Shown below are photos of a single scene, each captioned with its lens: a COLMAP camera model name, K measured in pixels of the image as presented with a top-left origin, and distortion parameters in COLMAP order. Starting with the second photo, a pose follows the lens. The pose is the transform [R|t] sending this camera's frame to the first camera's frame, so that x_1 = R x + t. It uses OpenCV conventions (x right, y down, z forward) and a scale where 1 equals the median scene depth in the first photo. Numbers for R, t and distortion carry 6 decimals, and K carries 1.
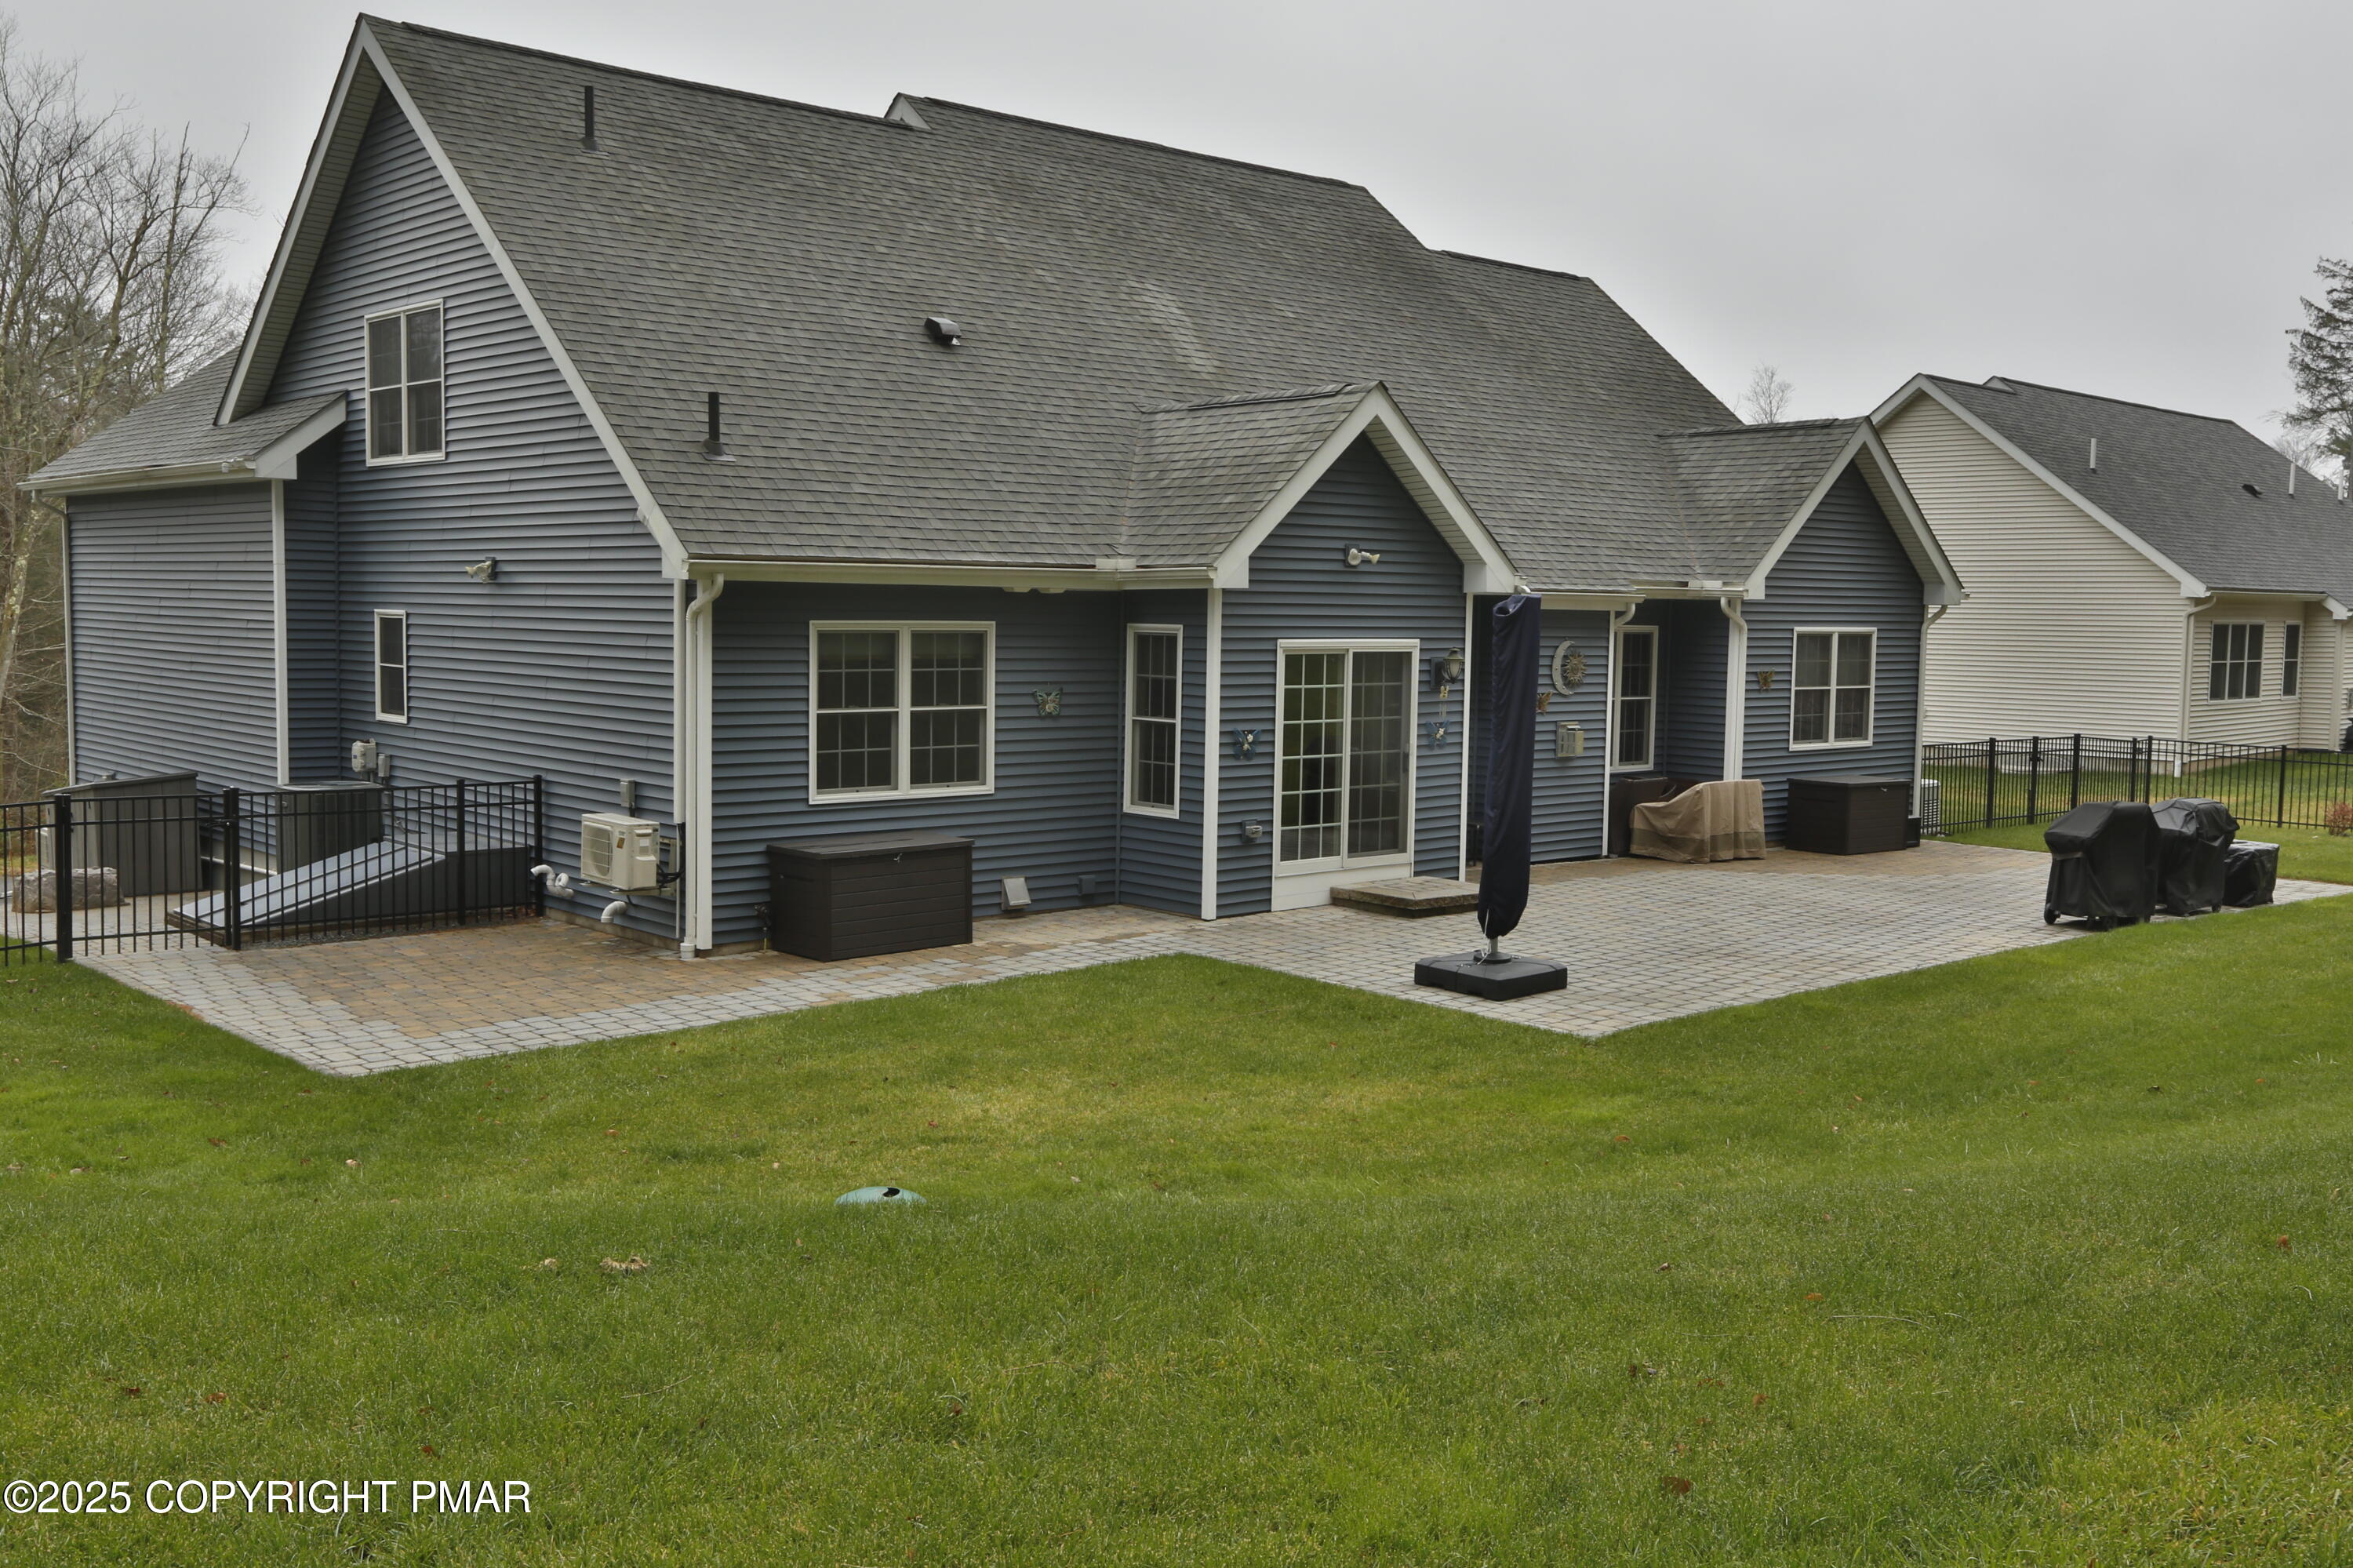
lens RADIAL K [[2013.5, 0, 1169.3], [0, 2013.5, 785.2], [0, 0, 1]] dist [-0.009873, 0.000257]
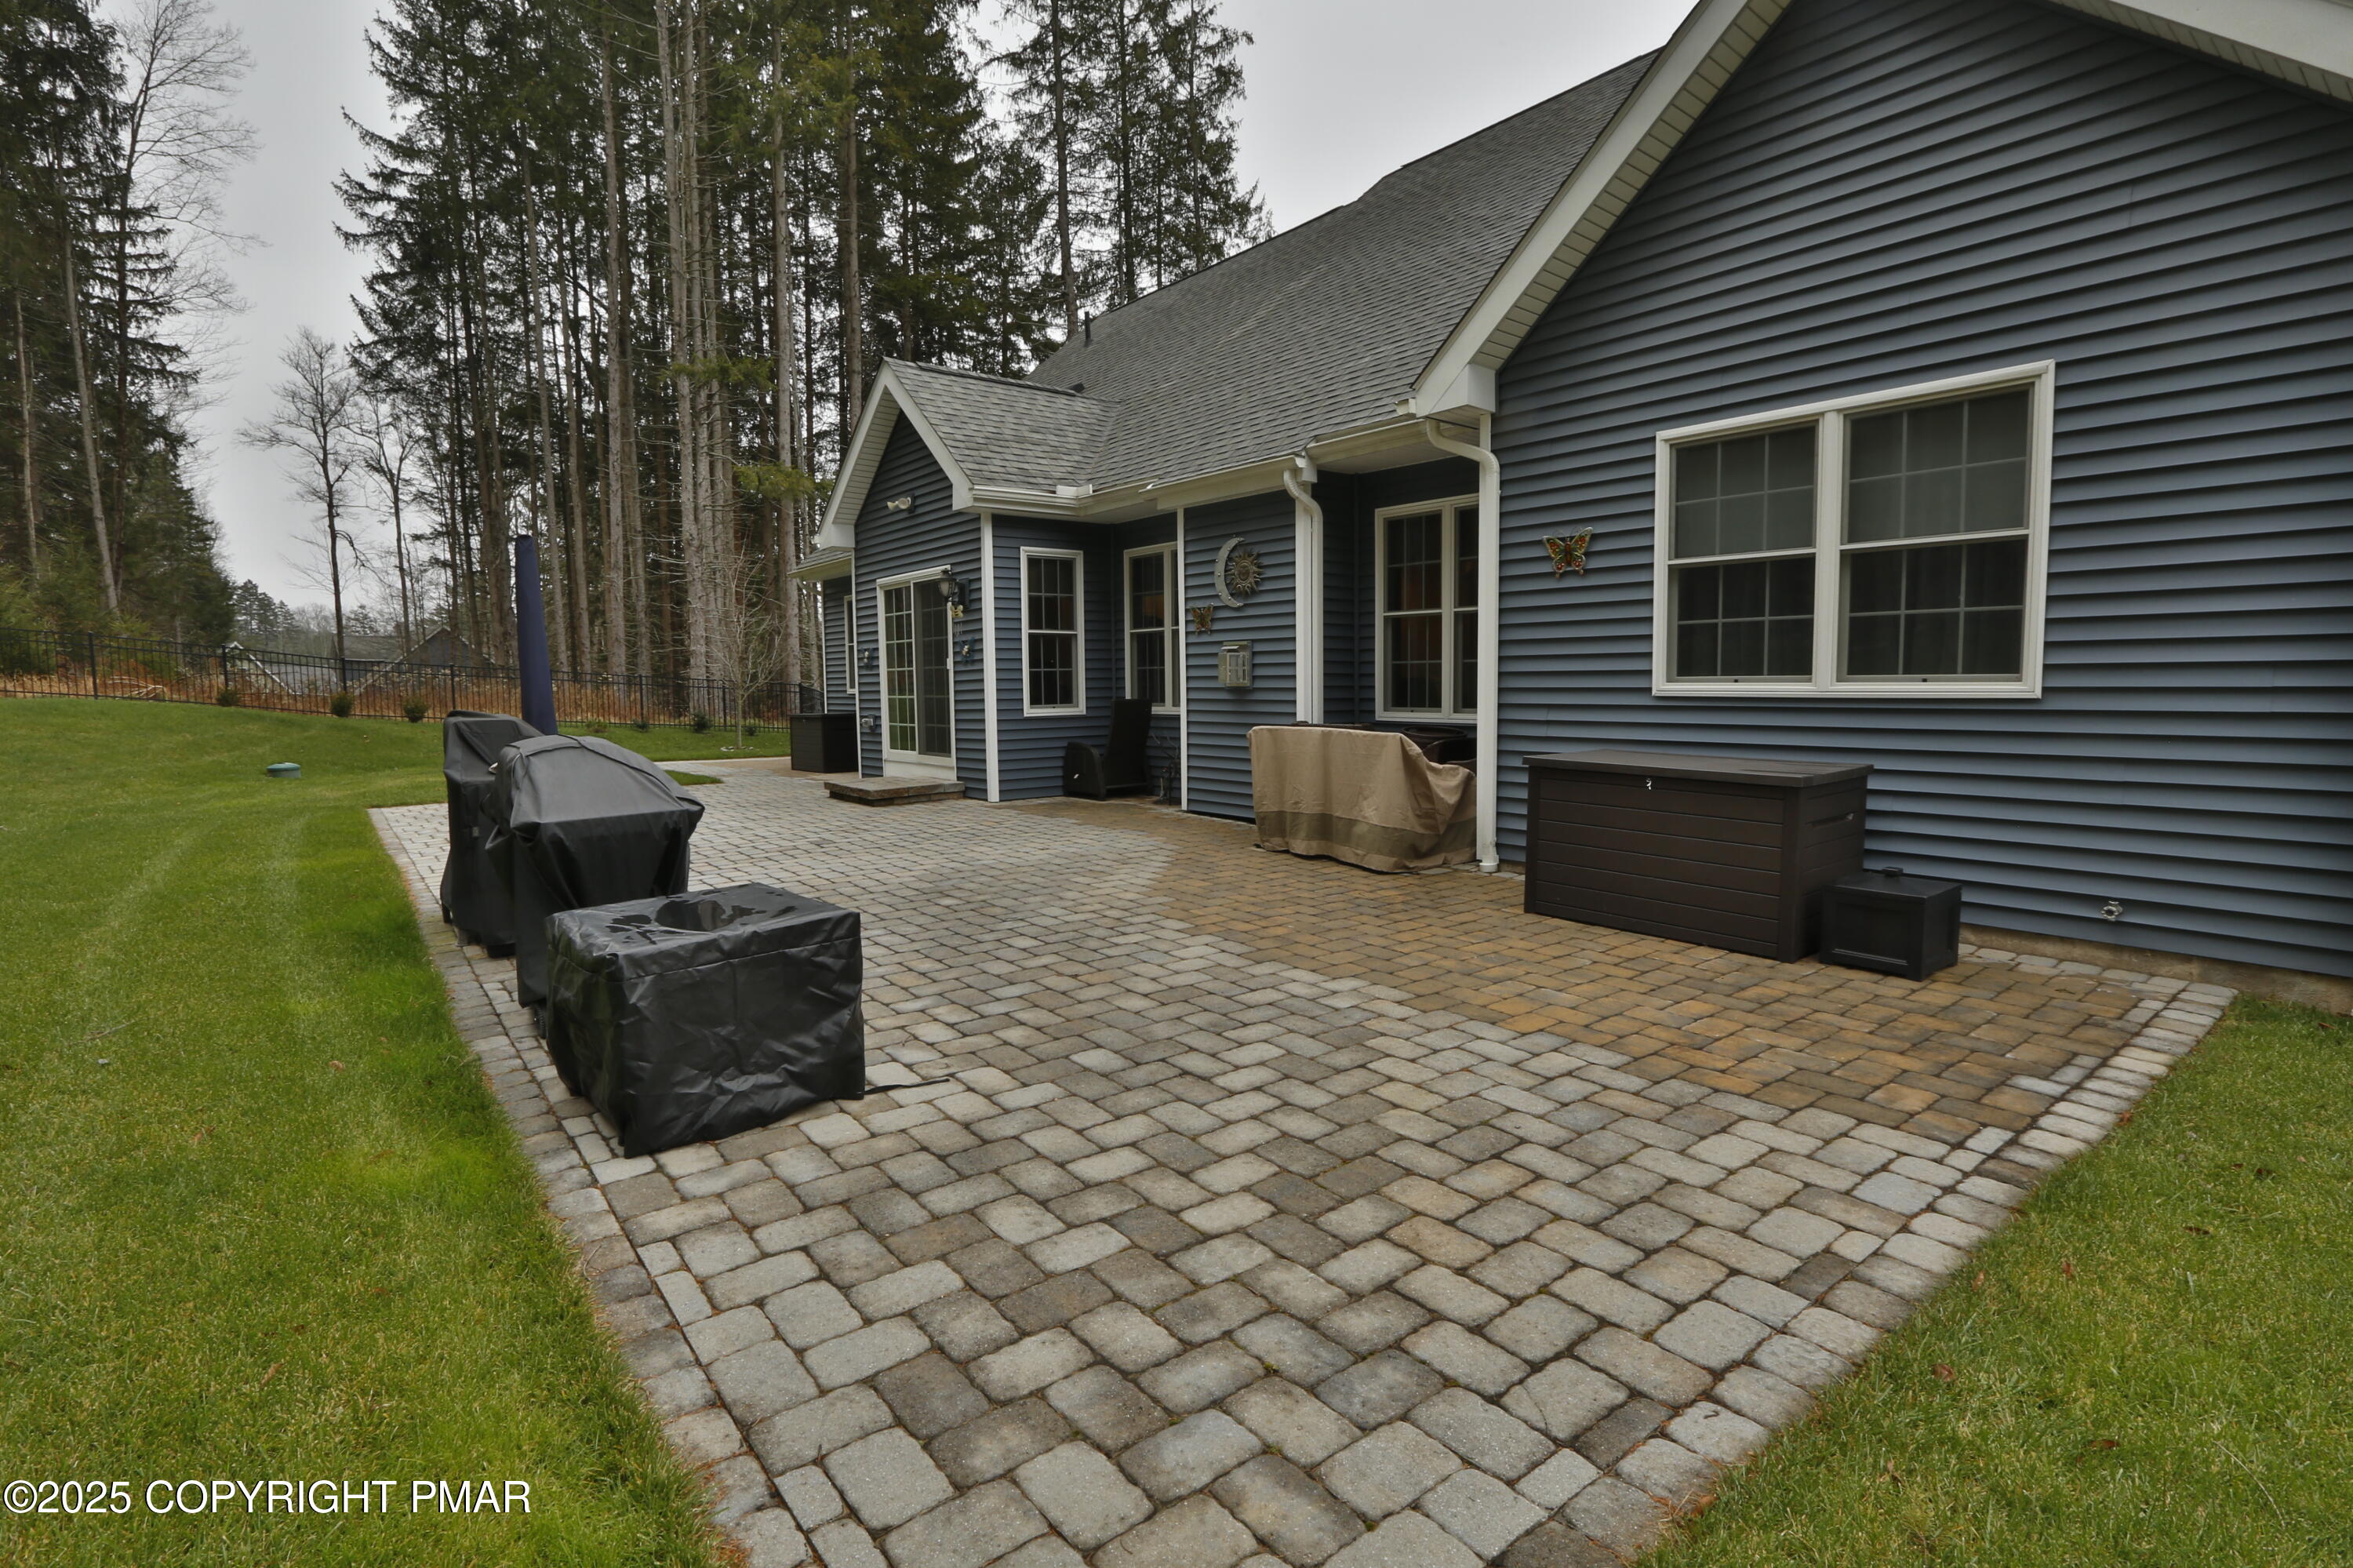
lens RADIAL K [[1151.3, 0, 1191.1], [0, 1151.3, 759.3], [0, 0, 1]] dist [-0.004988, 0.001706]
pose [[-0.033946, 0.053404, -0.997996, 0.654626], [-0.079035, 0.995301, 0.055949, -0.009660], [0.996294, 0.080776, -0.029566, 1.006780]]
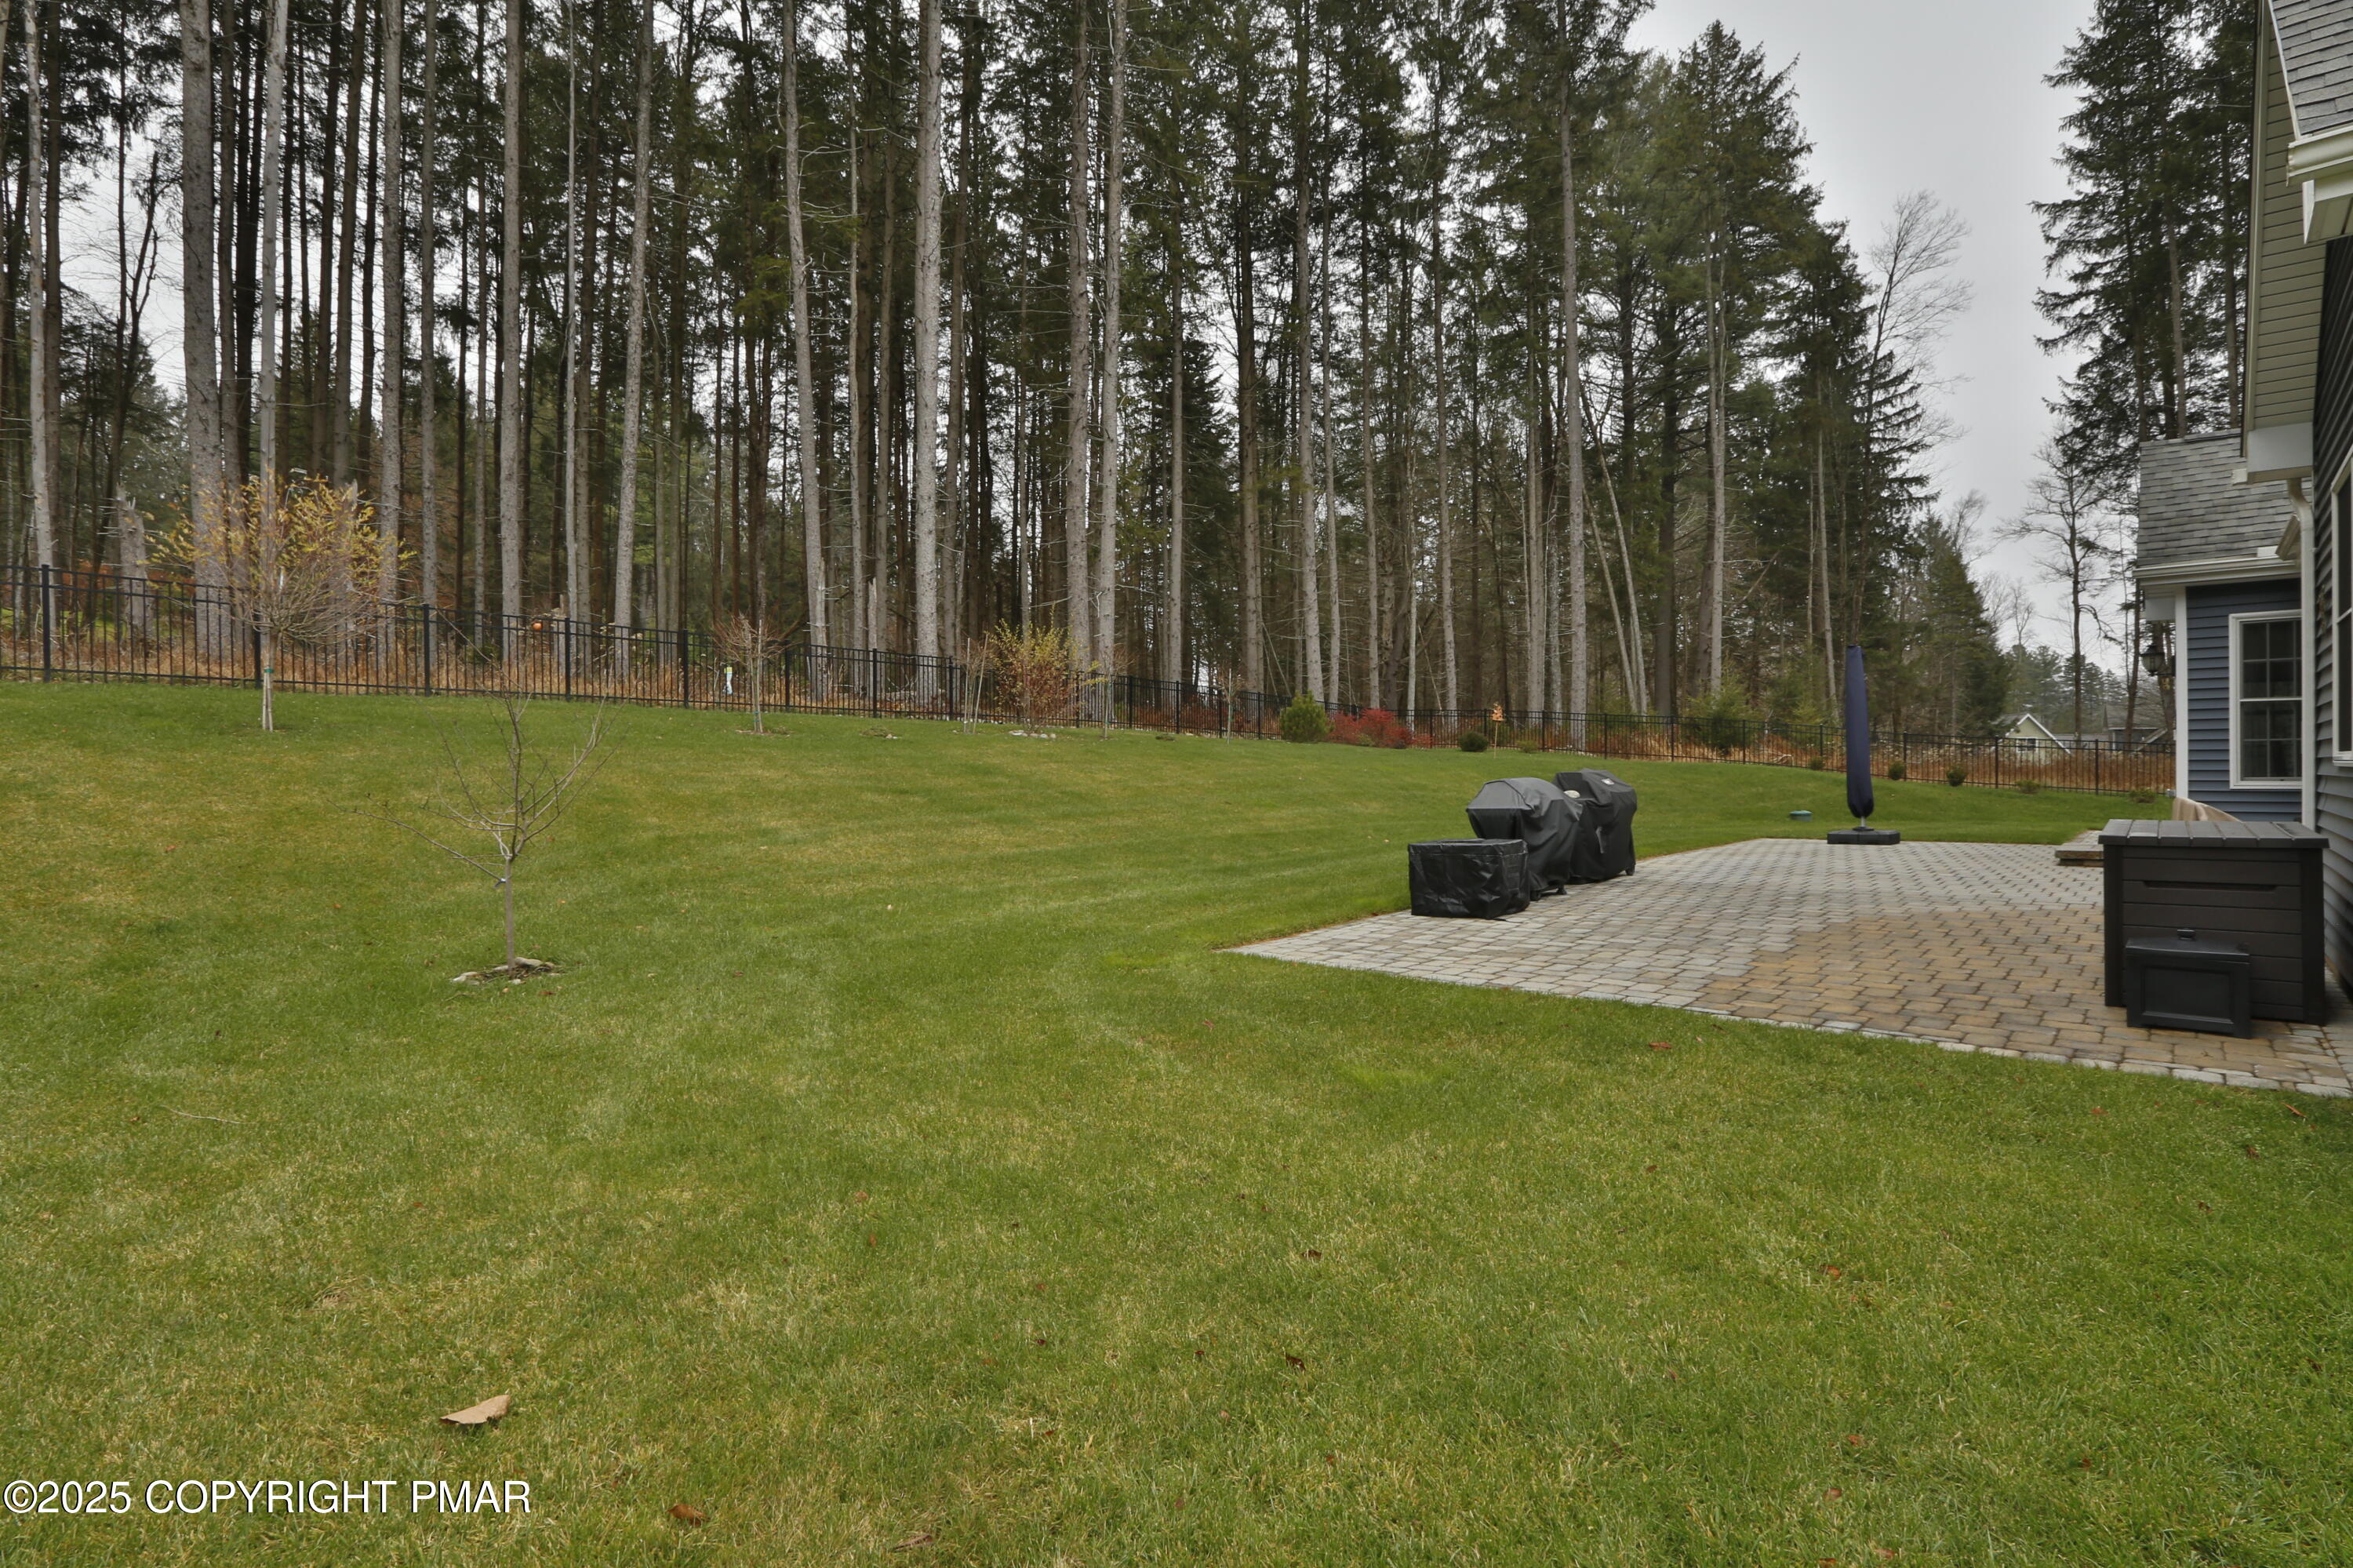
lens RADIAL K [[1151.3, 0, 1173.2], [0, 1151.3, 770.6], [0, 0, 1]] dist [-0.004988, 0.001706]
pose [[-0.983409, -0.006532, -0.181283, 0.685459], [-0.022900, 0.995827, 0.088343, -0.037227], [0.179949, 0.091029, -0.979455, 1.347306]]
